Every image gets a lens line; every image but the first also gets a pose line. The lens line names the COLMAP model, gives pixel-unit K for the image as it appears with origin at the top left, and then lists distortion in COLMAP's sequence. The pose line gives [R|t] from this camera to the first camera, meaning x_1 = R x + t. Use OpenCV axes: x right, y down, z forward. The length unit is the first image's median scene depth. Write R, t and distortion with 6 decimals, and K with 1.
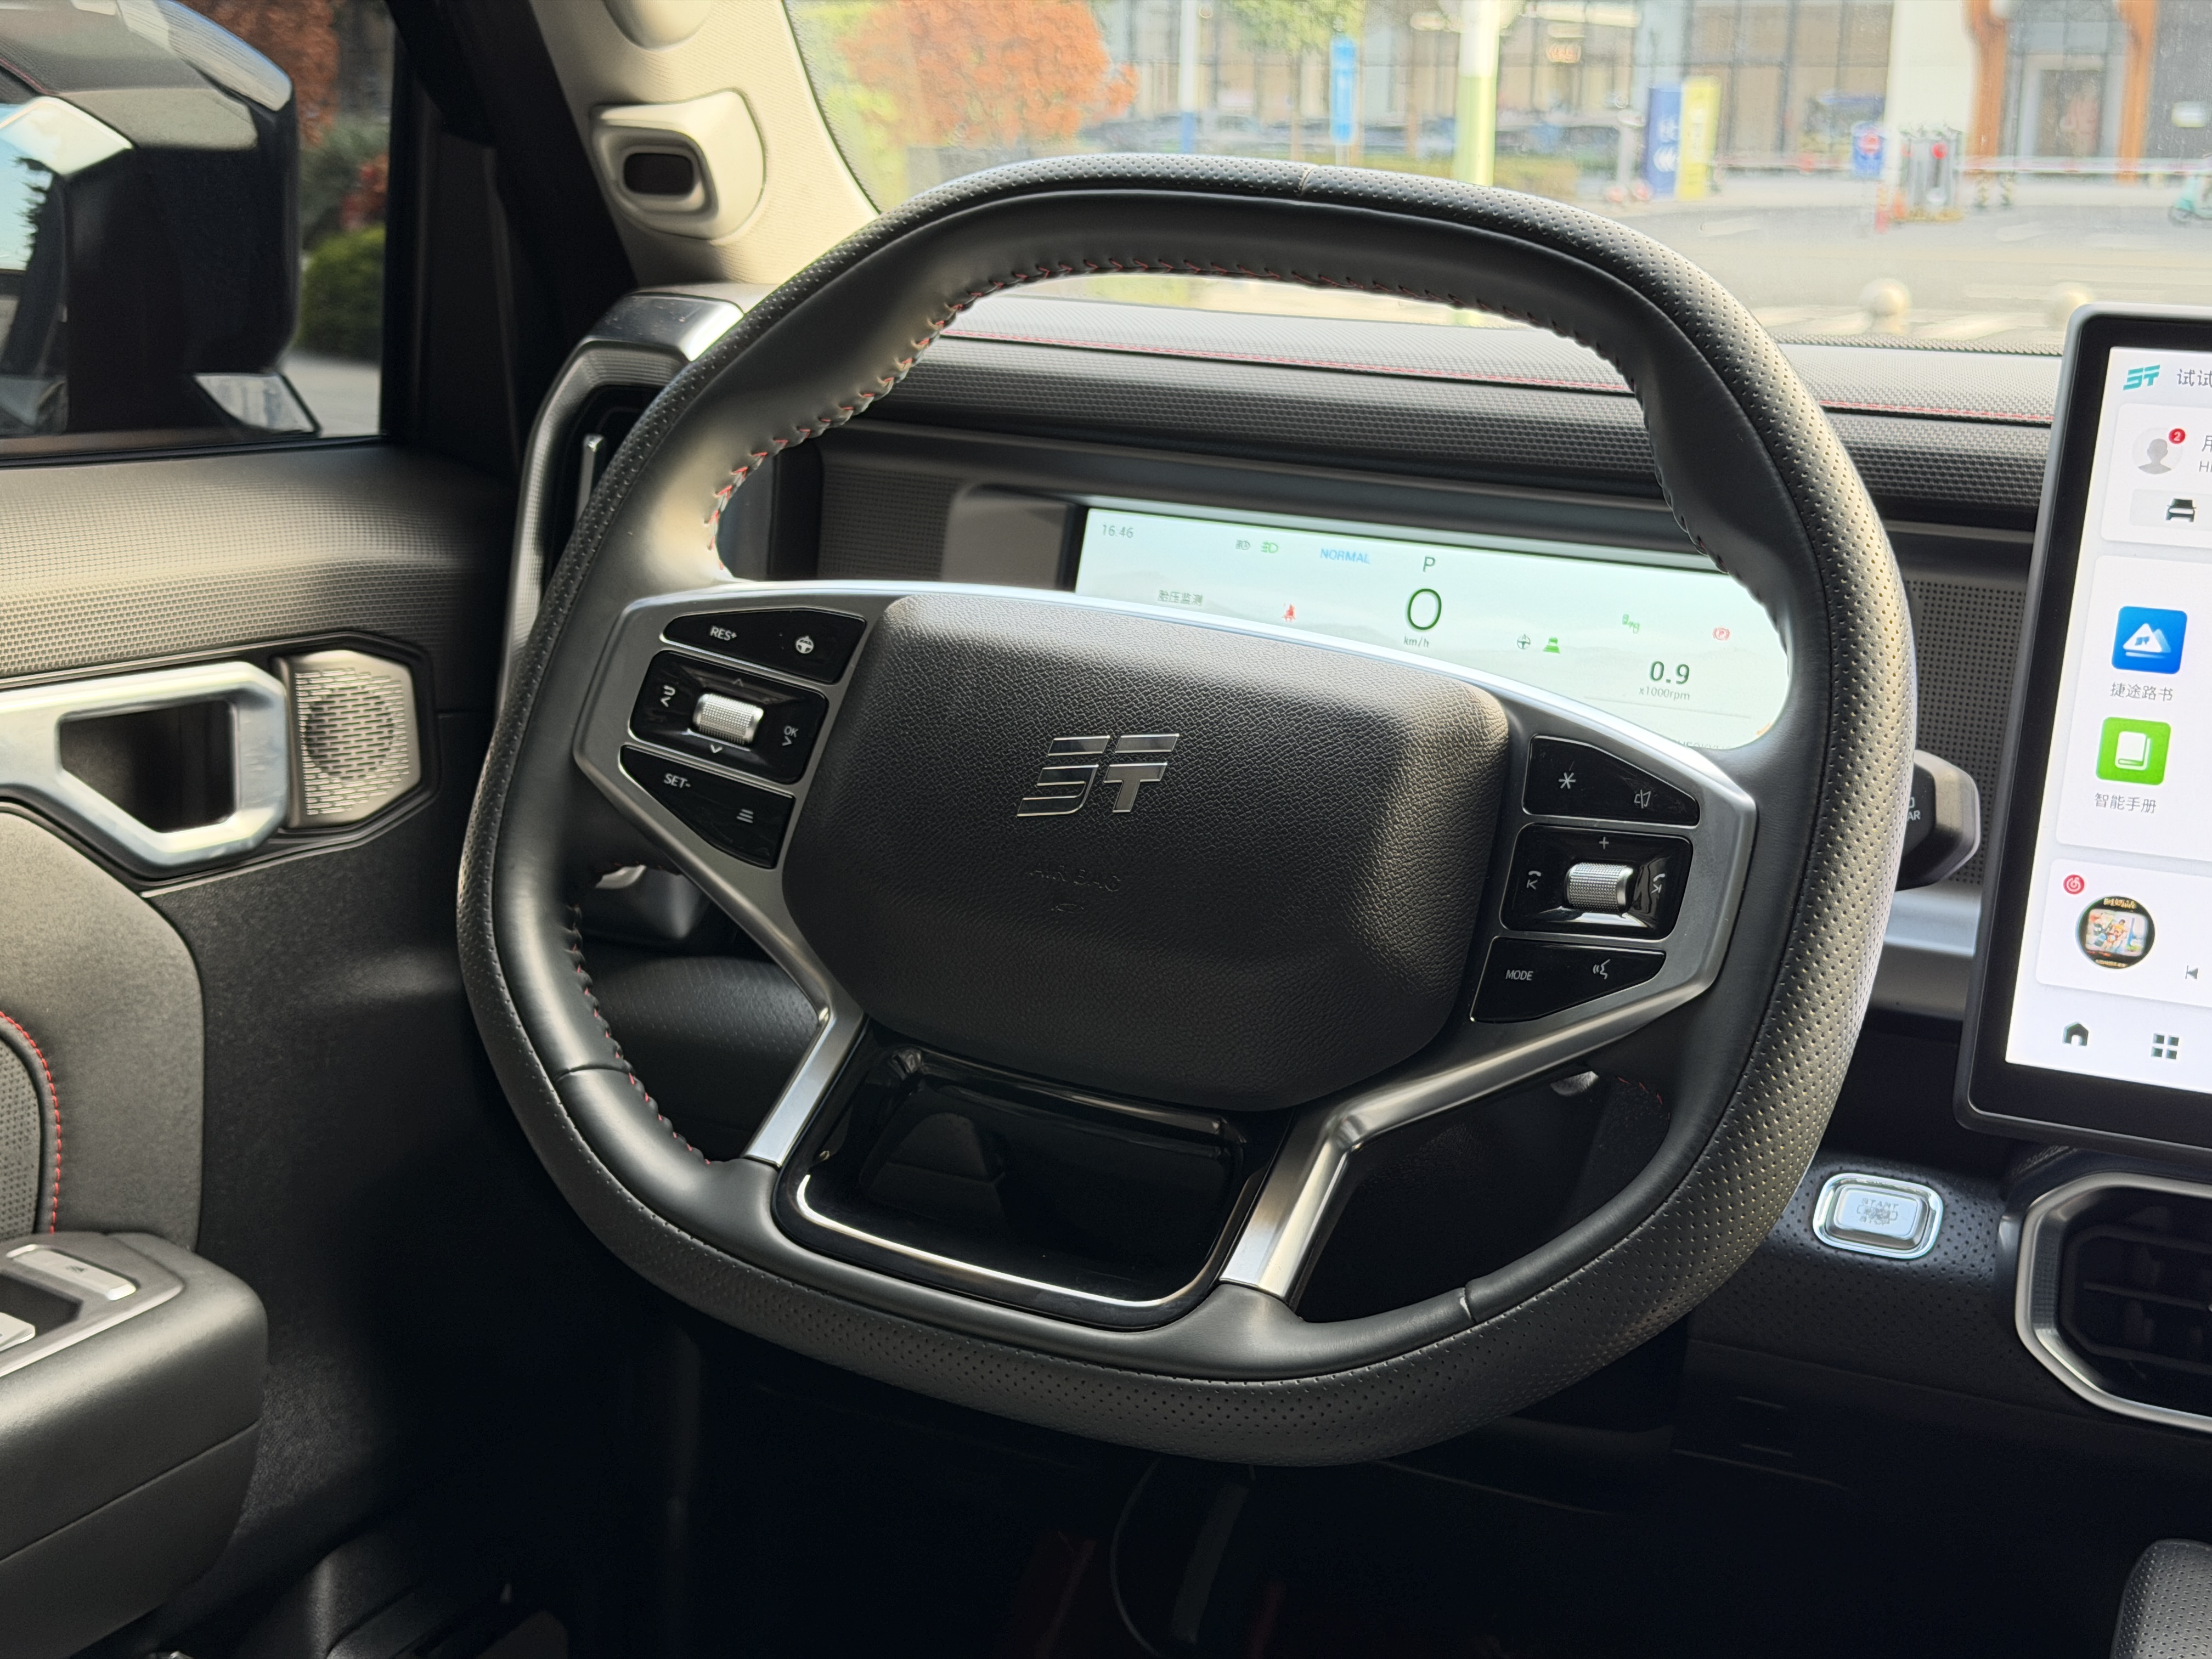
lens RADIAL K [[3109.1, 0, 1106.0], [0, 3109.1, 829.5], [0, 0, 1]] dist [0.199584, -0.390266]
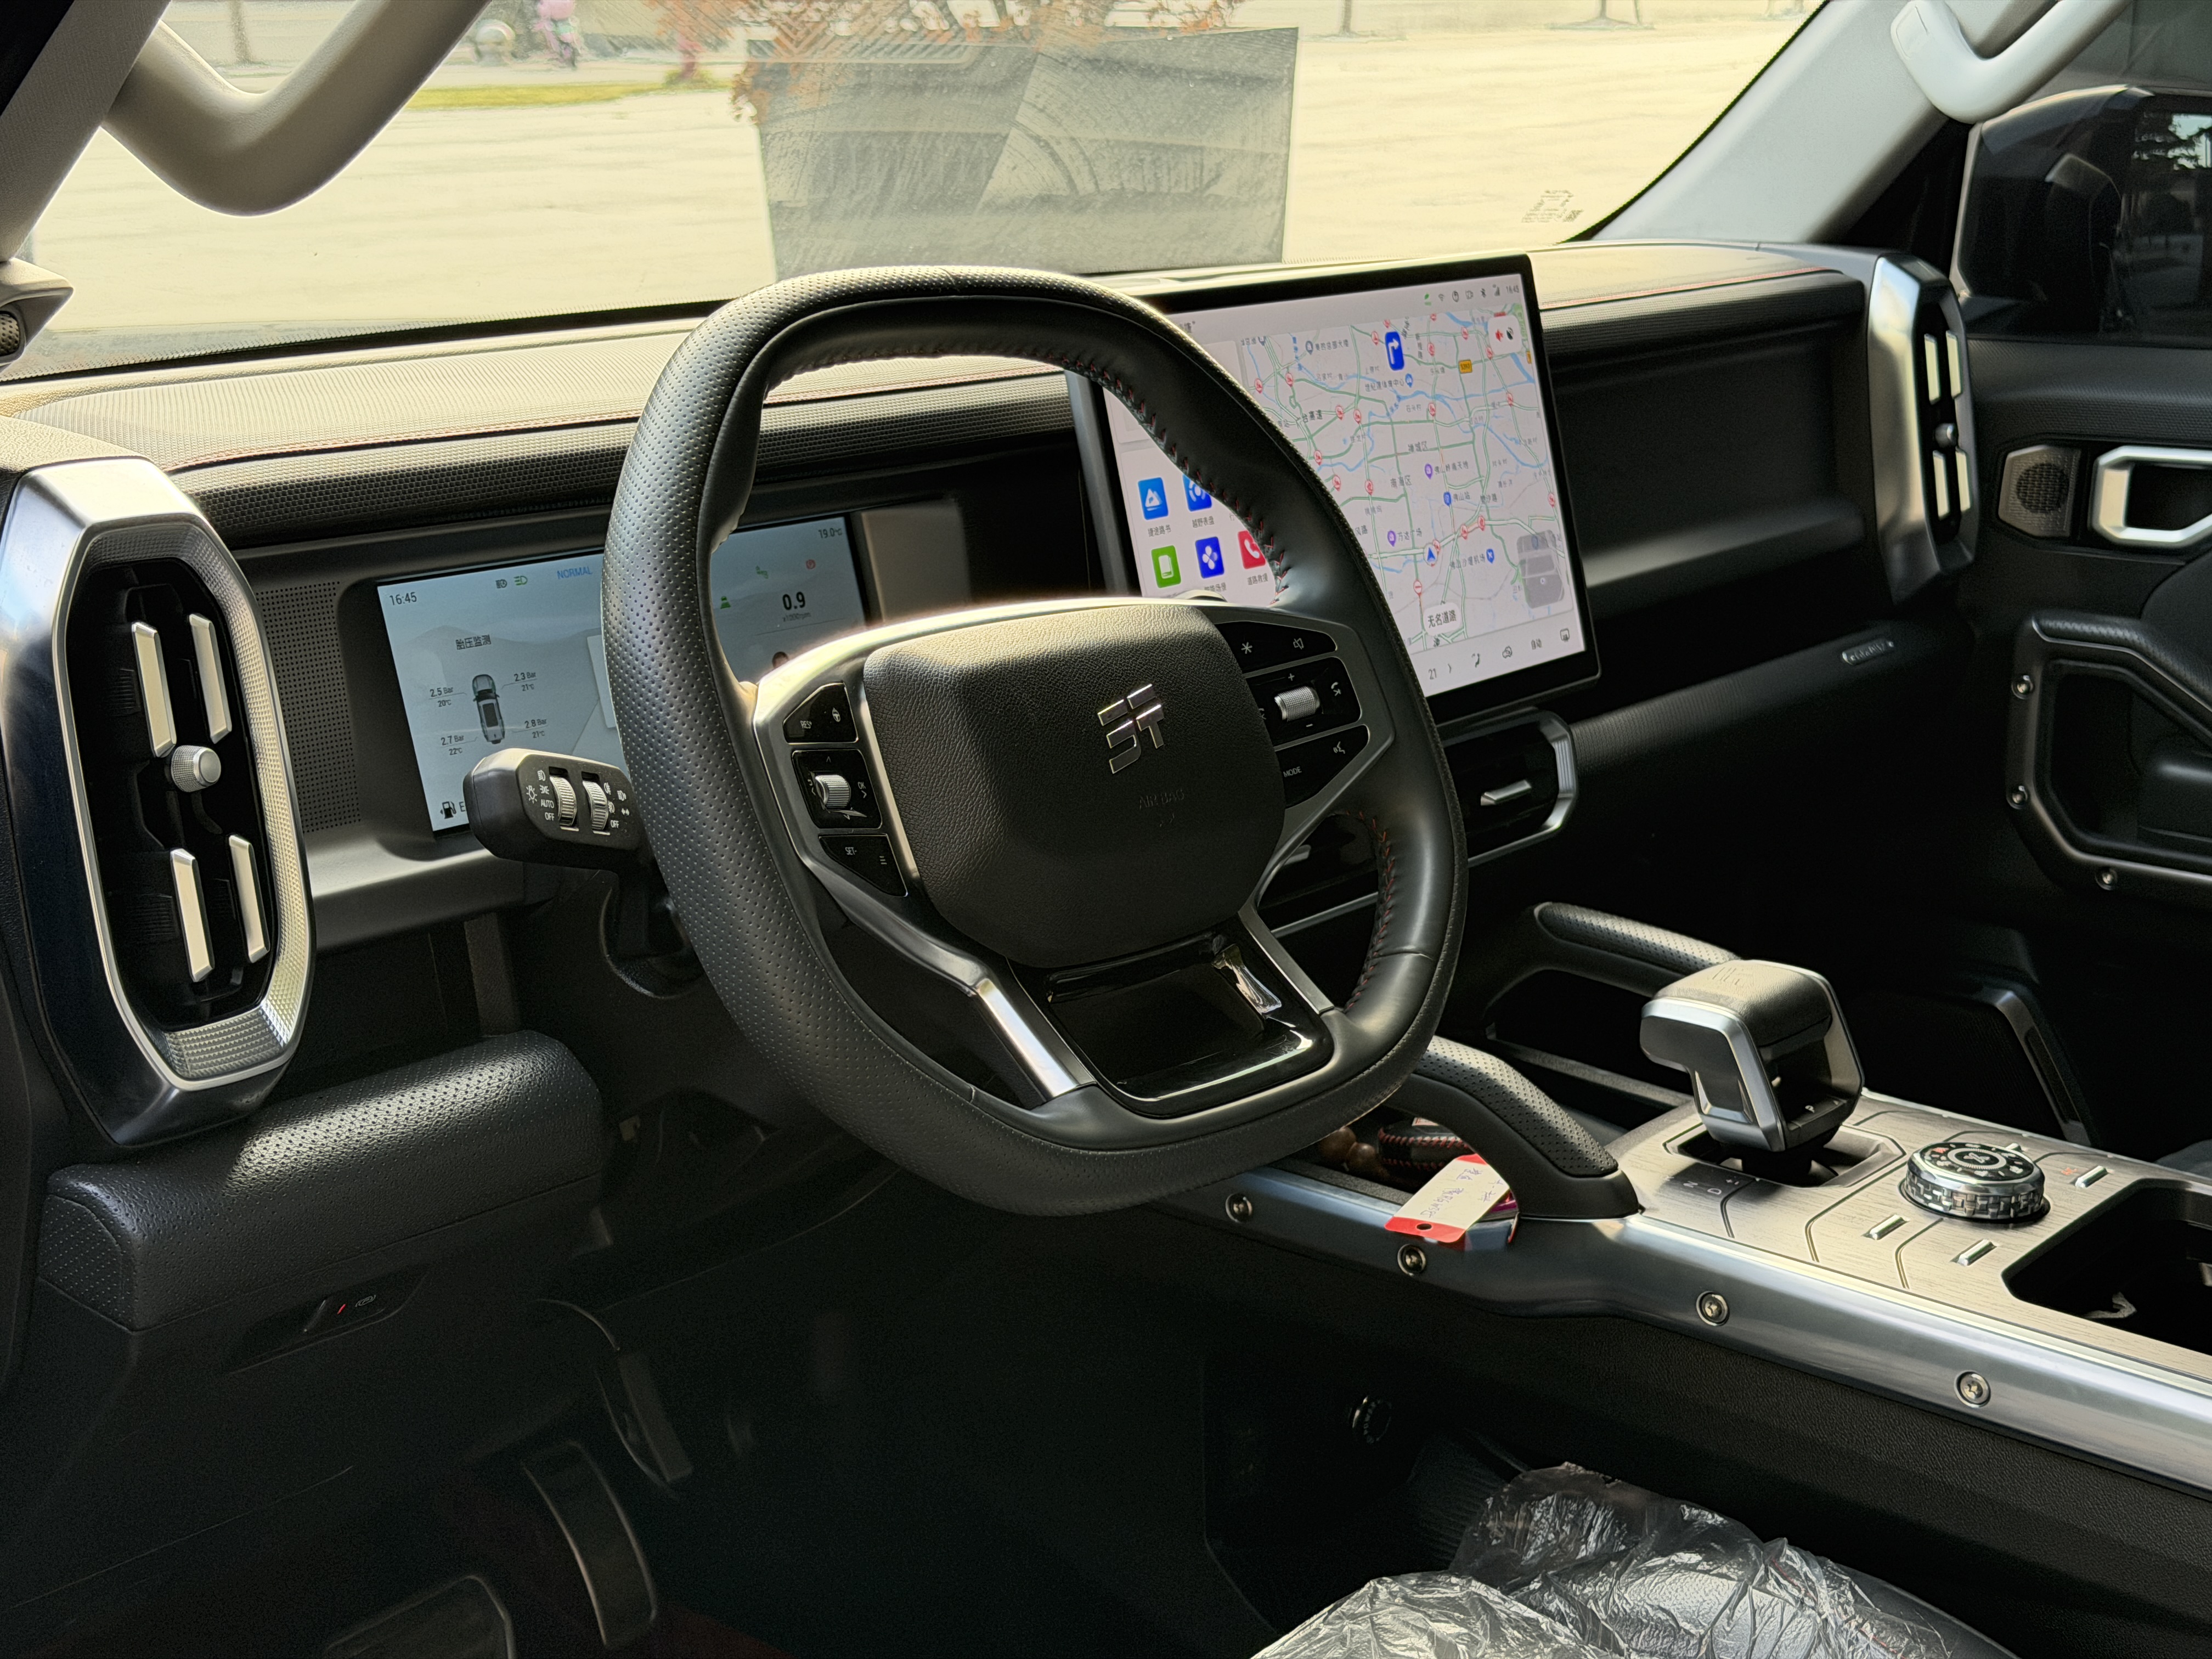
lens RADIAL K [[3109.1, 0, 1106.0], [0, 3109.1, 829.5], [0, 0, 1]] dist [0.199584, -0.390266]
pose [[0.262882, -0.289229, 0.920456, -1.185445], [0.210548, 0.948215, 0.237819, -0.280923], [-0.941575, 0.131282, 0.310165, 0.540033]]
